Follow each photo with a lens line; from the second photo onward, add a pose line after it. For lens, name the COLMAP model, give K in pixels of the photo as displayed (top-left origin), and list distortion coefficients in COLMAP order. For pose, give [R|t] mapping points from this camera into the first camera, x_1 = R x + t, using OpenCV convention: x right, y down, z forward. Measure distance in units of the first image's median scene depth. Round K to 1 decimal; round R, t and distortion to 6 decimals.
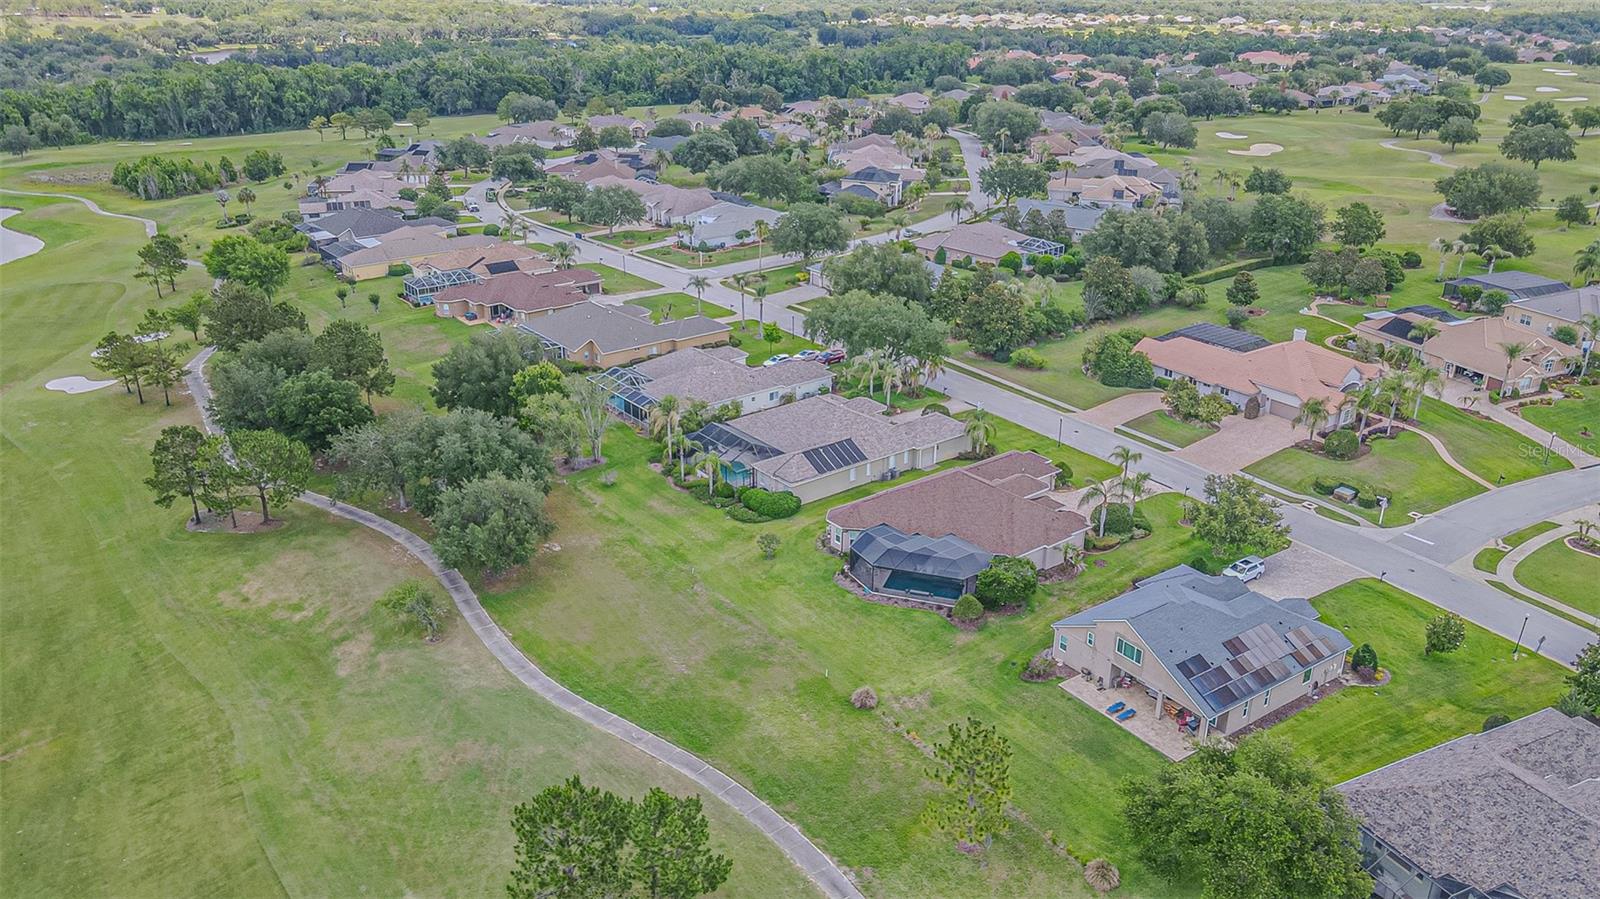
lens RADIAL K [[1188.3, 0, 805.4], [0, 1188.3, 445.7], [0, 0, 1]] dist [-0.001918, 0.031545]
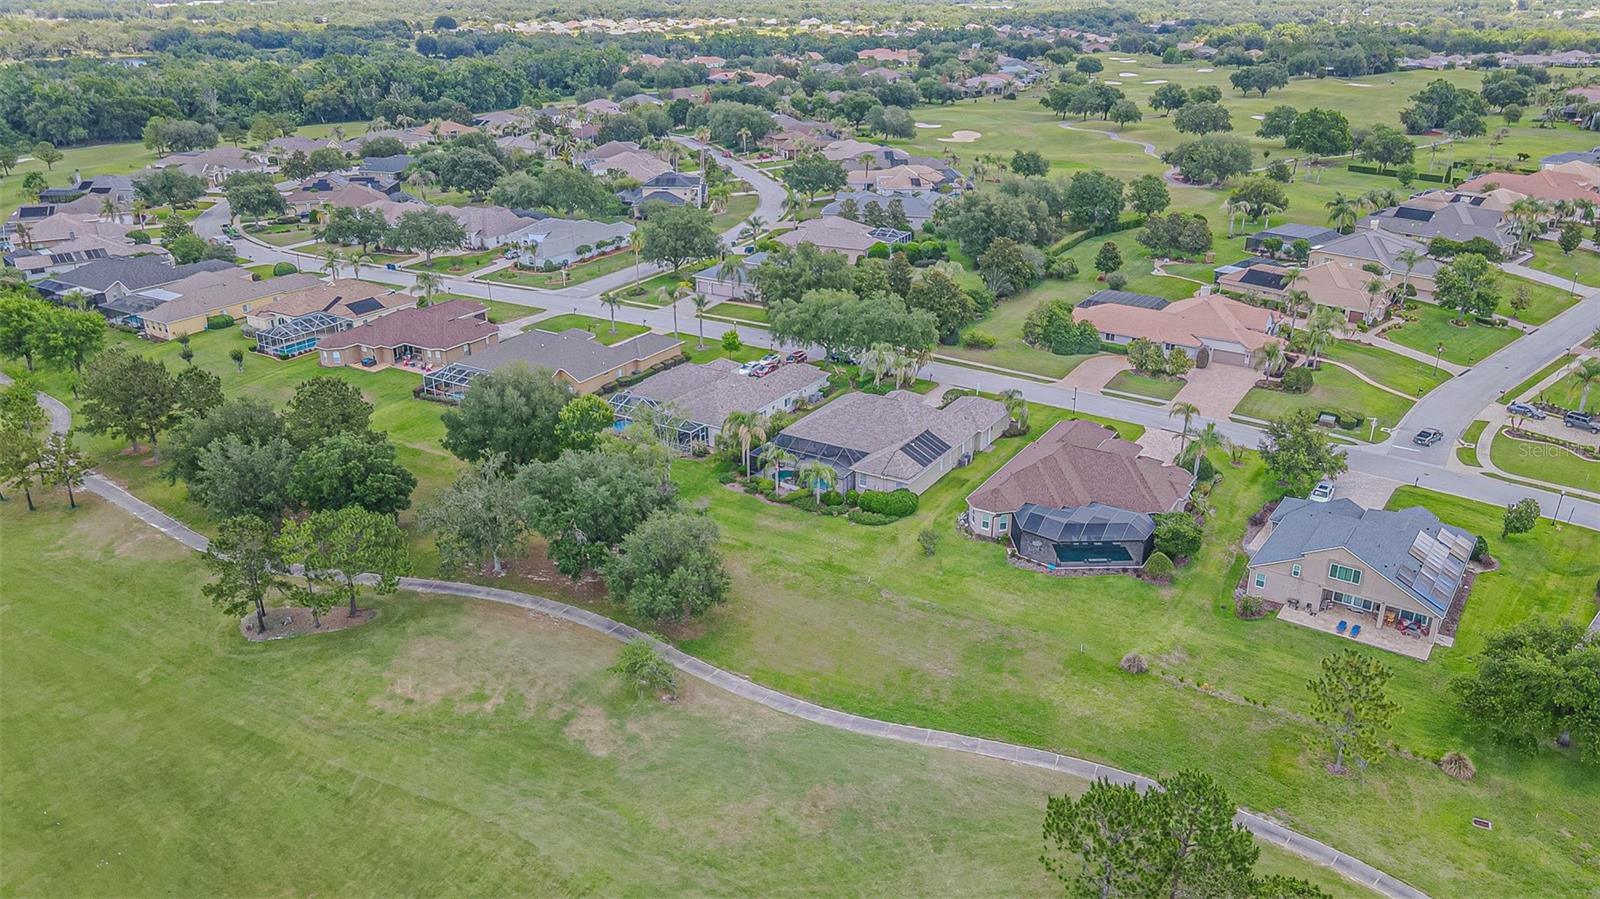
lens RADIAL K [[1188.3, 0, 805.4], [0, 1188.3, 445.7], [0, 0, 1]] dist [-0.001918, 0.031545]
pose [[0.937526, -0.136689, 0.319940, -0.249554], [0.138250, 0.990235, 0.017946, -0.016308], [-0.319269, 0.027407, 0.947268, 0.048624]]
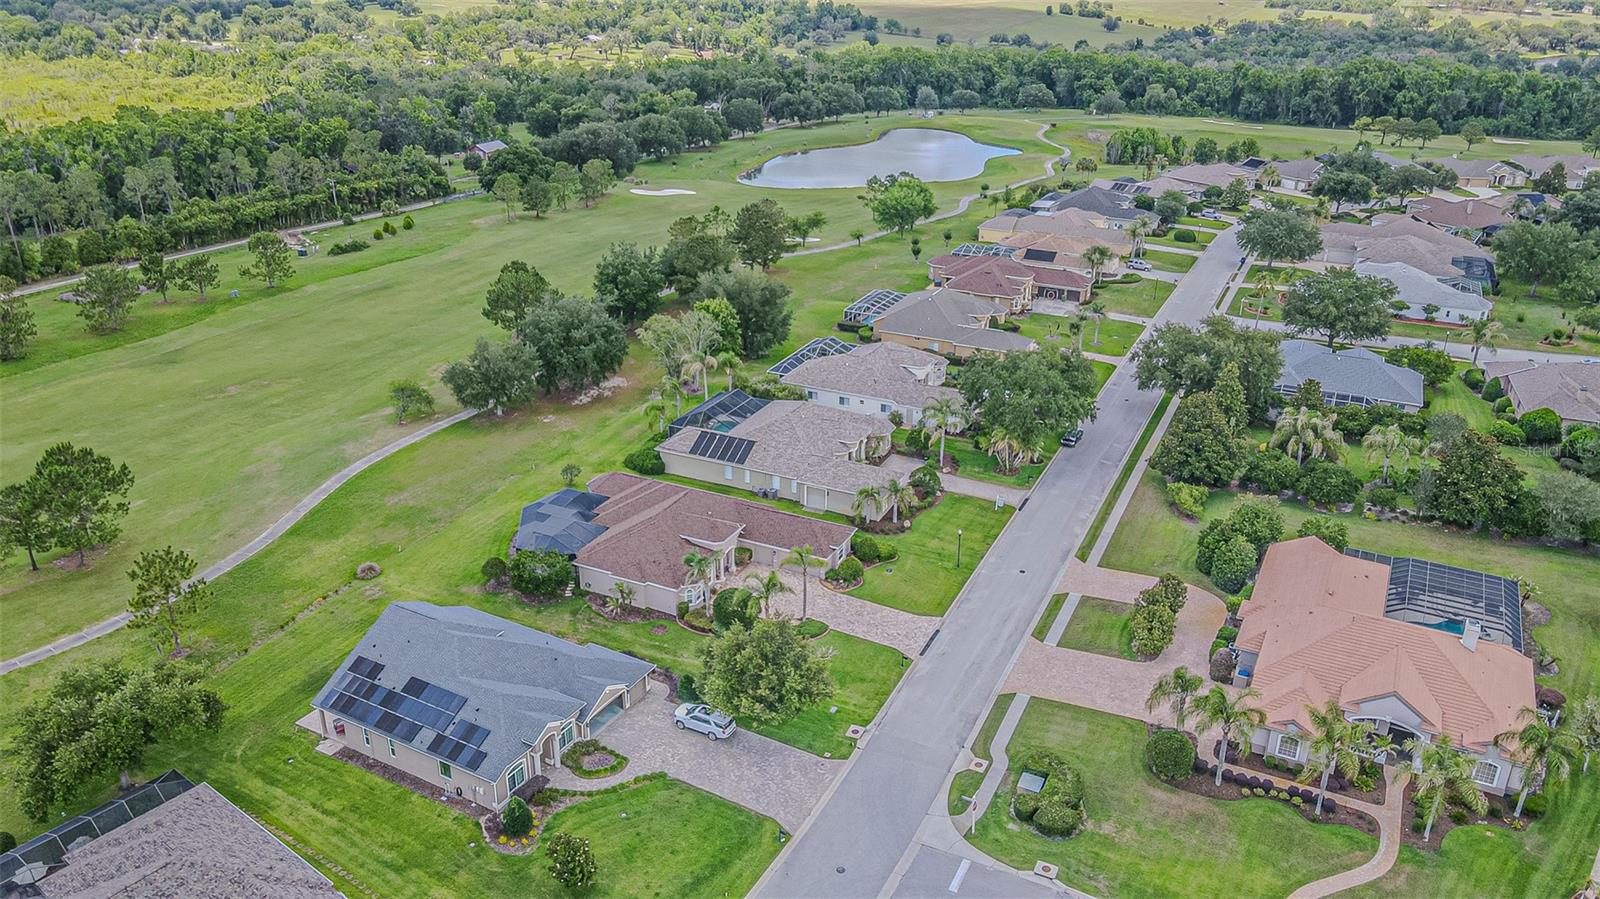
lens RADIAL K [[1188.3, 0, 805.4], [0, 1188.3, 445.7], [0, 0, 1]] dist [-0.001918, 0.031545]
pose [[0.448619, 0.354667, -0.820337, 0.554894], [-0.352337, 0.913733, 0.202363, -0.139346], [0.821340, 0.198252, 0.534880, 0.331661]]
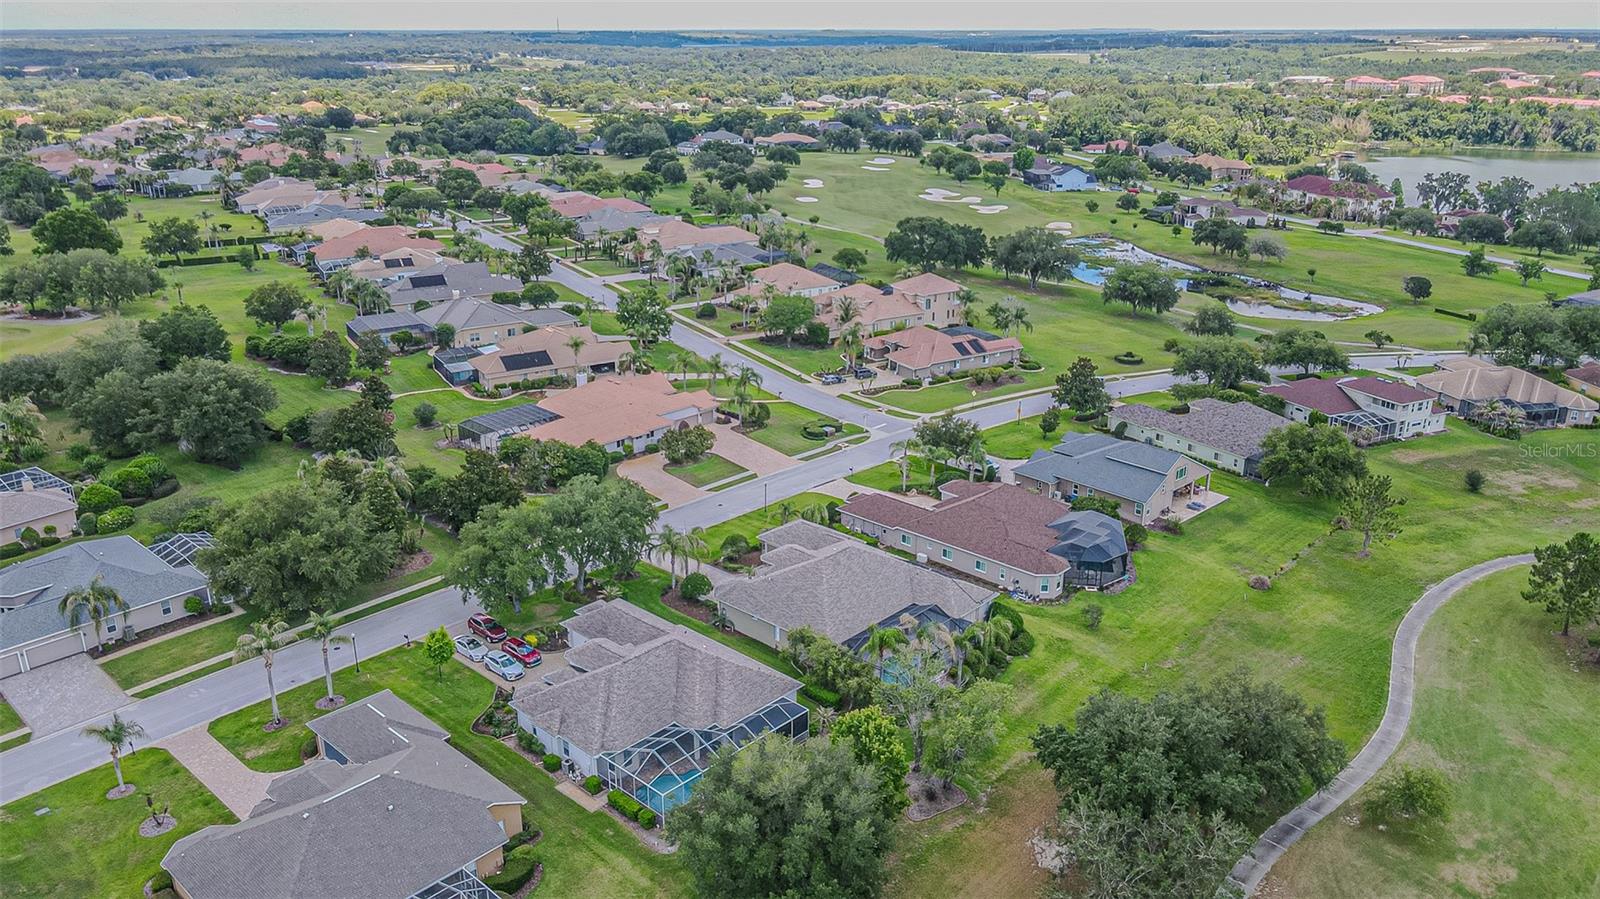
lens RADIAL K [[1188.3, 0, 805.4], [0, 1188.3, 445.7], [0, 0, 1]] dist [-0.001918, 0.031545]
pose [[-0.161006, -0.333287, 0.928976, -0.497590], [0.378079, 0.848626, 0.369987, -0.284831], [-0.911665, 0.410797, -0.010625, 0.670006]]
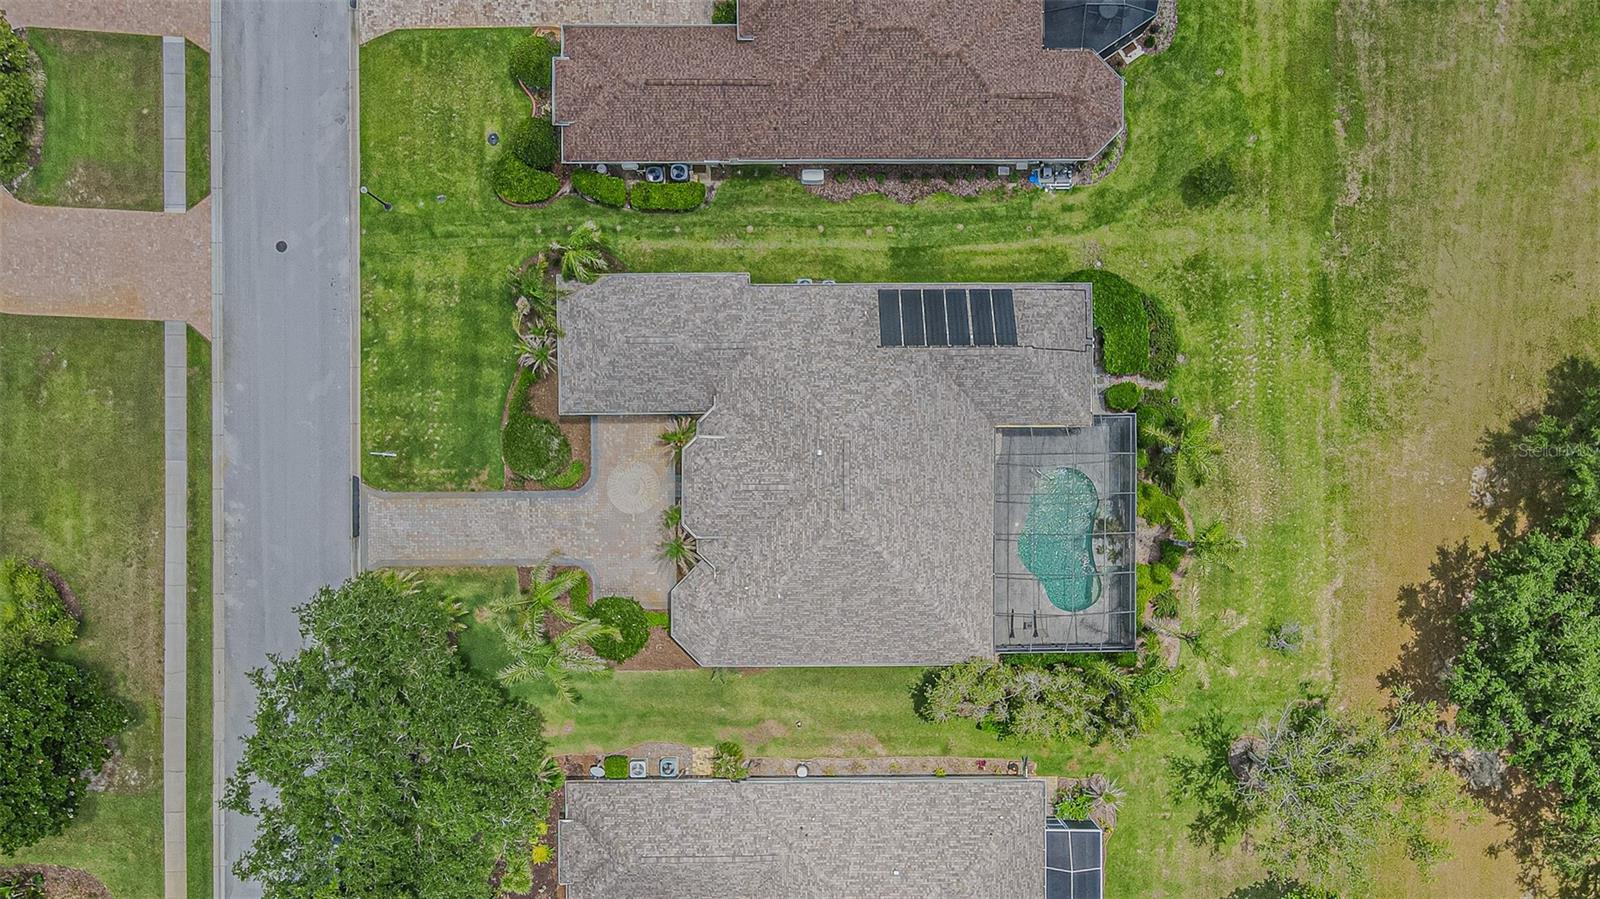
lens RADIAL K [[1180.3, 0, 811.7], [0, 1180.3, 467.4], [0, 0, 1]] dist [0.008191, 0.011519]
pose [[-0.790761, -0.611900, -0.016606, 0.024734], [0.225701, -0.316676, 0.921290, -0.281751], [-0.568995, 0.724772, 0.388522, 0.566712]]
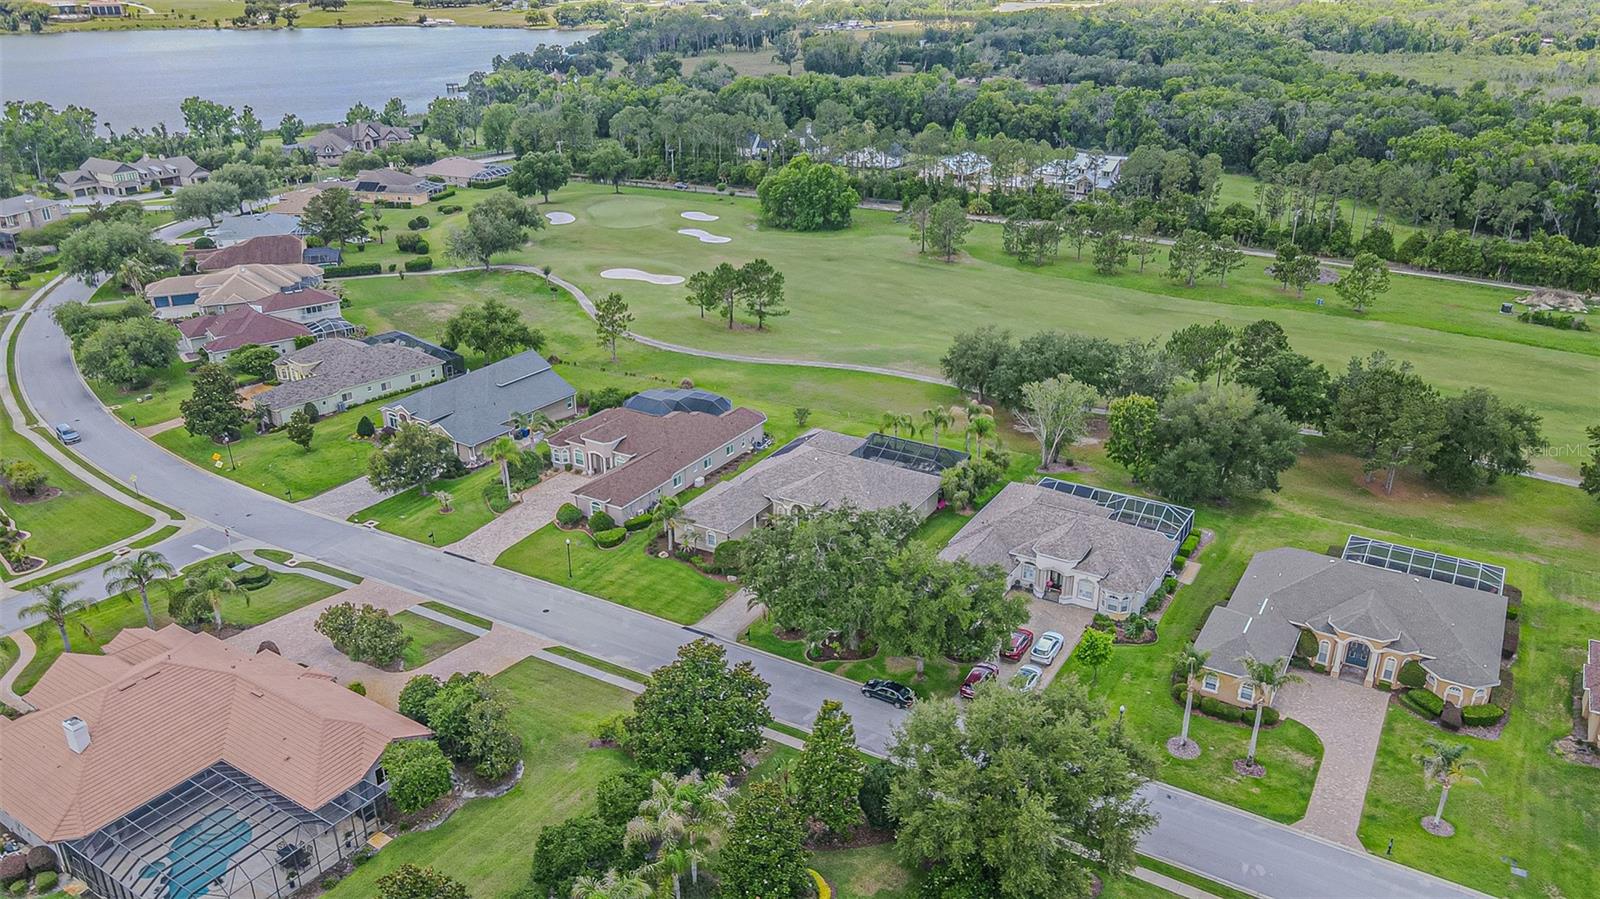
lens RADIAL K [[1188.3, 0, 805.4], [0, 1188.3, 445.7], [0, 0, 1]] dist [-0.001918, 0.031545]
pose [[-0.933074, 0.140174, -0.331248, 0.221952], [-0.138248, 0.710430, 0.690056, -0.437865], [0.332056, 0.689667, -0.643504, 1.048976]]
